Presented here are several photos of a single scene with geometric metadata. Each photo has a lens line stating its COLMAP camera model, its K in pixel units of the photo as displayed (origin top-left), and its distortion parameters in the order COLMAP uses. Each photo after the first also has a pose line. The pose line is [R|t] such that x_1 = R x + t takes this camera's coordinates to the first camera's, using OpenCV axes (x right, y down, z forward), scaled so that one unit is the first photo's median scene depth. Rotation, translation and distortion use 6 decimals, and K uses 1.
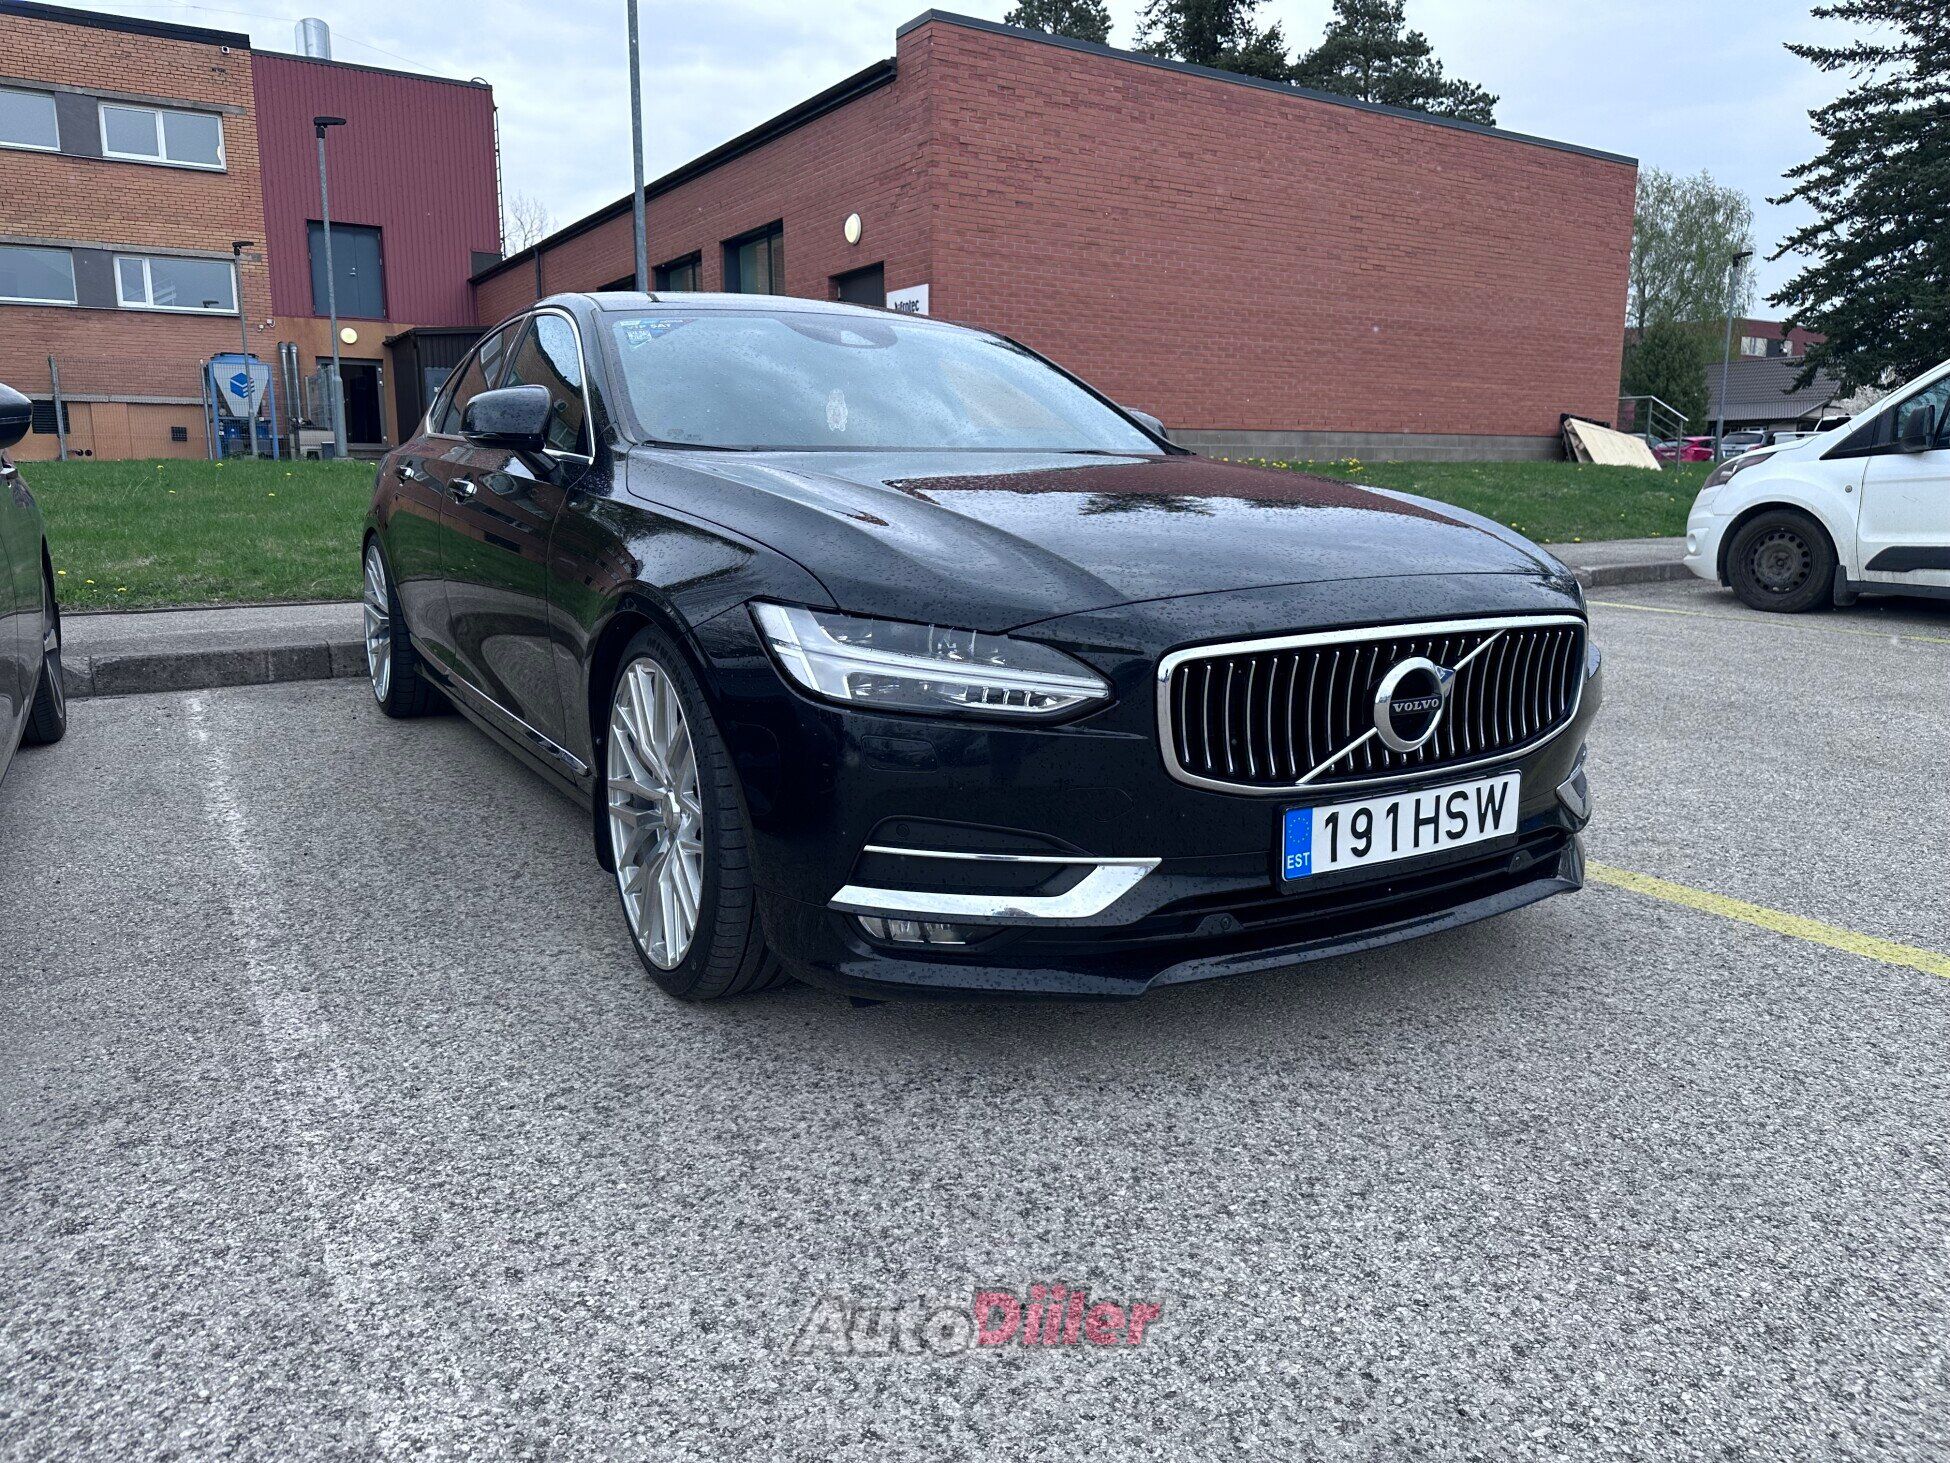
lens RADIAL K [[1394.8, 0, 974.5], [0, 1394.8, 731.2], [0, 0, 1]] dist [0.010541, -0.012464]
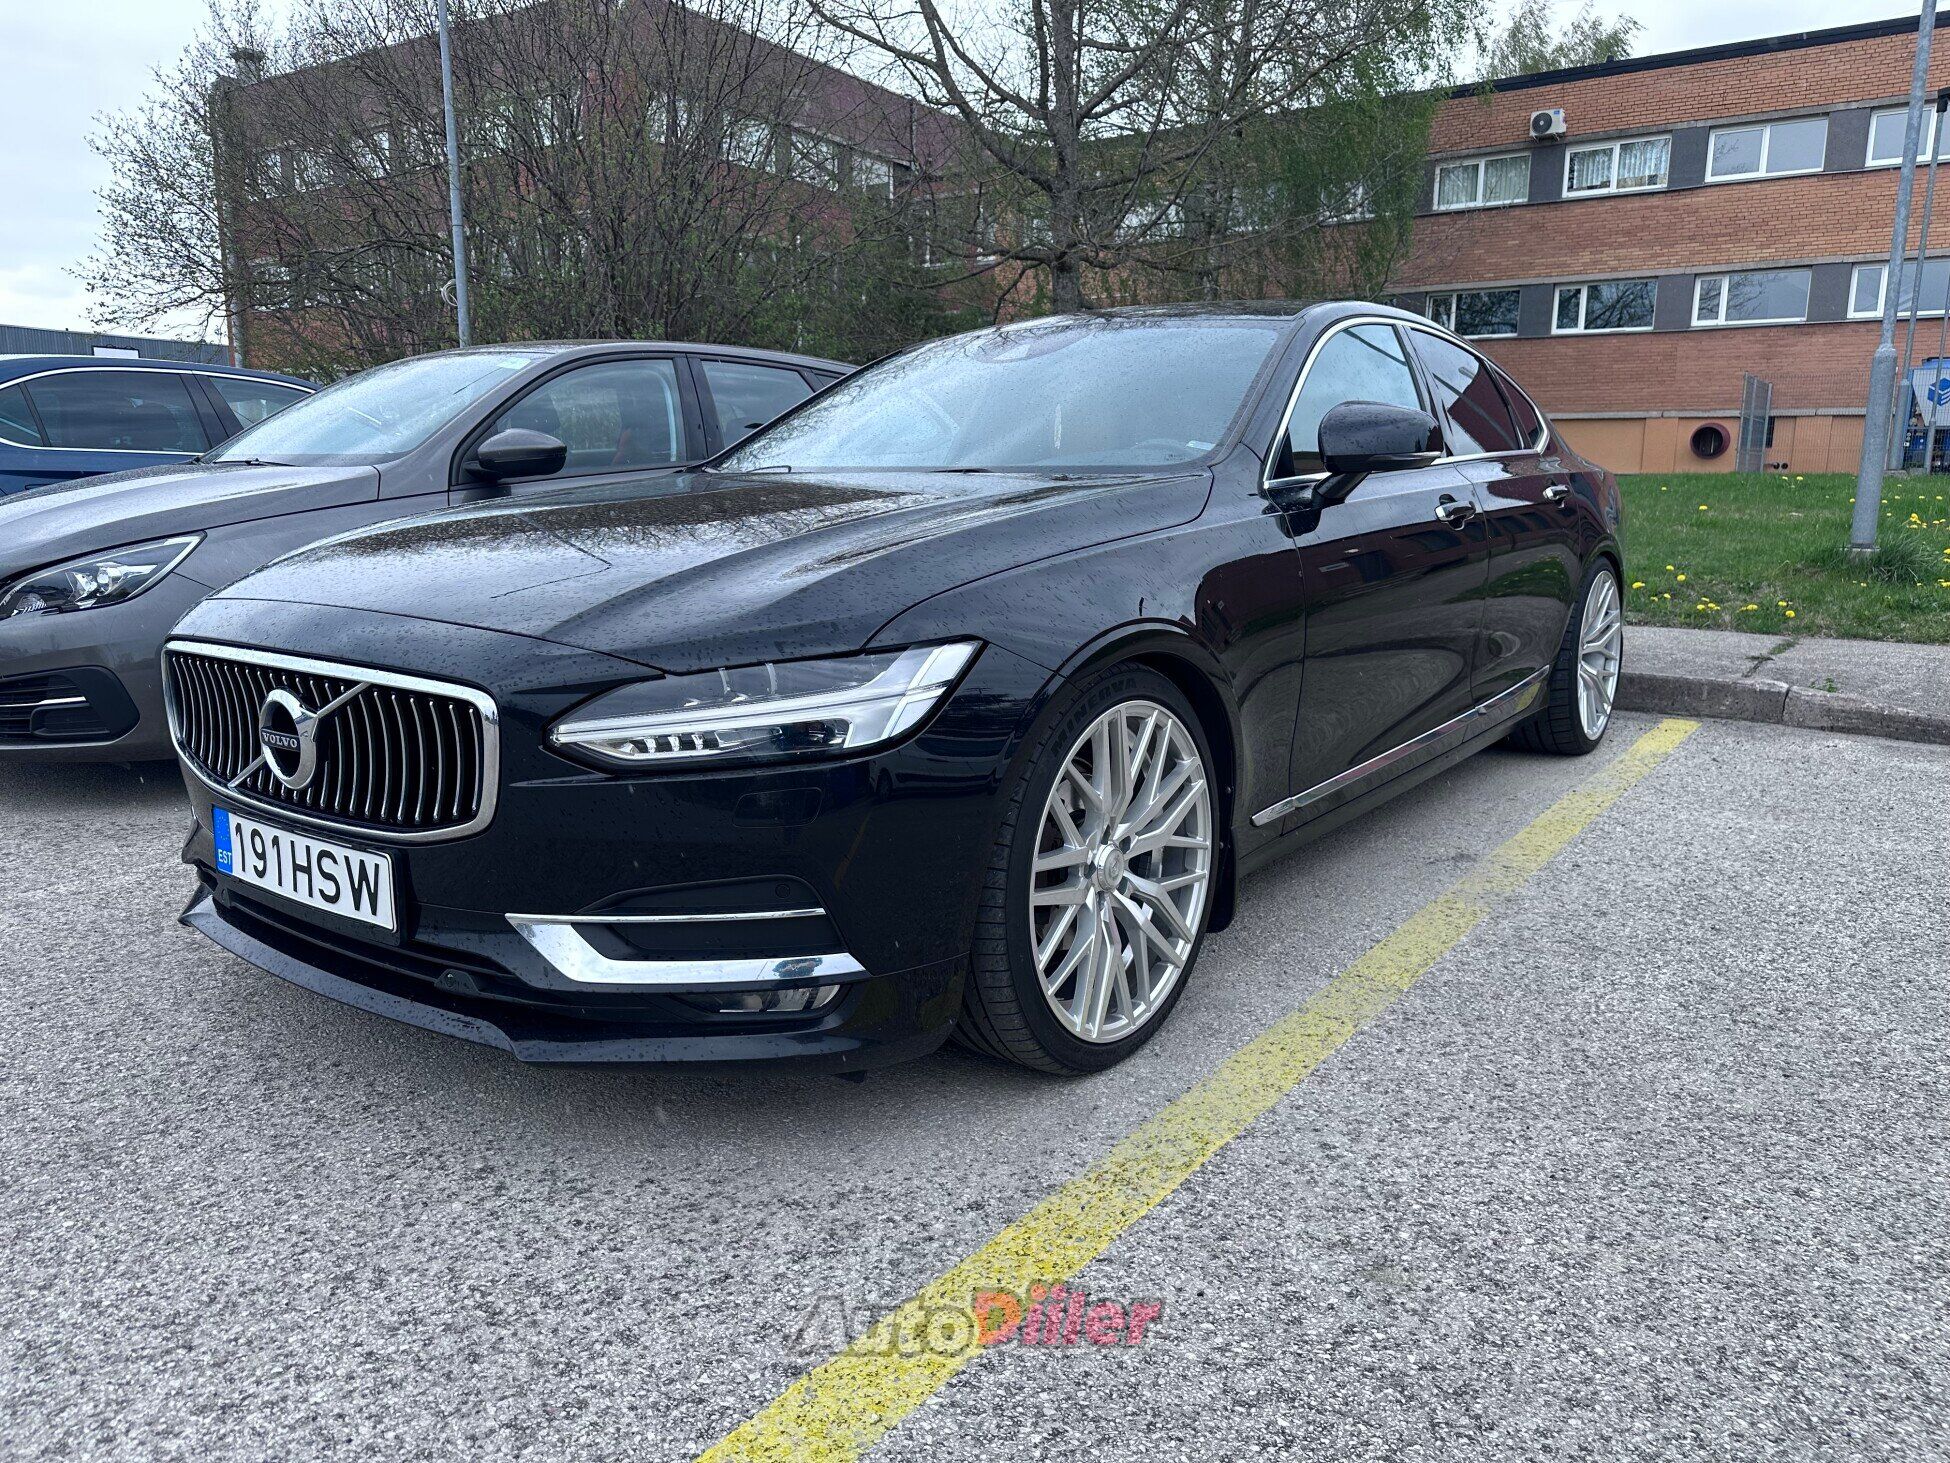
lens RADIAL K [[1394.8, 0, 973.1], [0, 1394.8, 721.8], [0, 0, 1]] dist [0.010541, -0.012464]
pose [[0.384658, 0.162863, -0.908578, 1.279711], [-0.176553, 0.979120, 0.100761, -0.197707], [0.906017, 0.121654, 0.405380, 0.975892]]
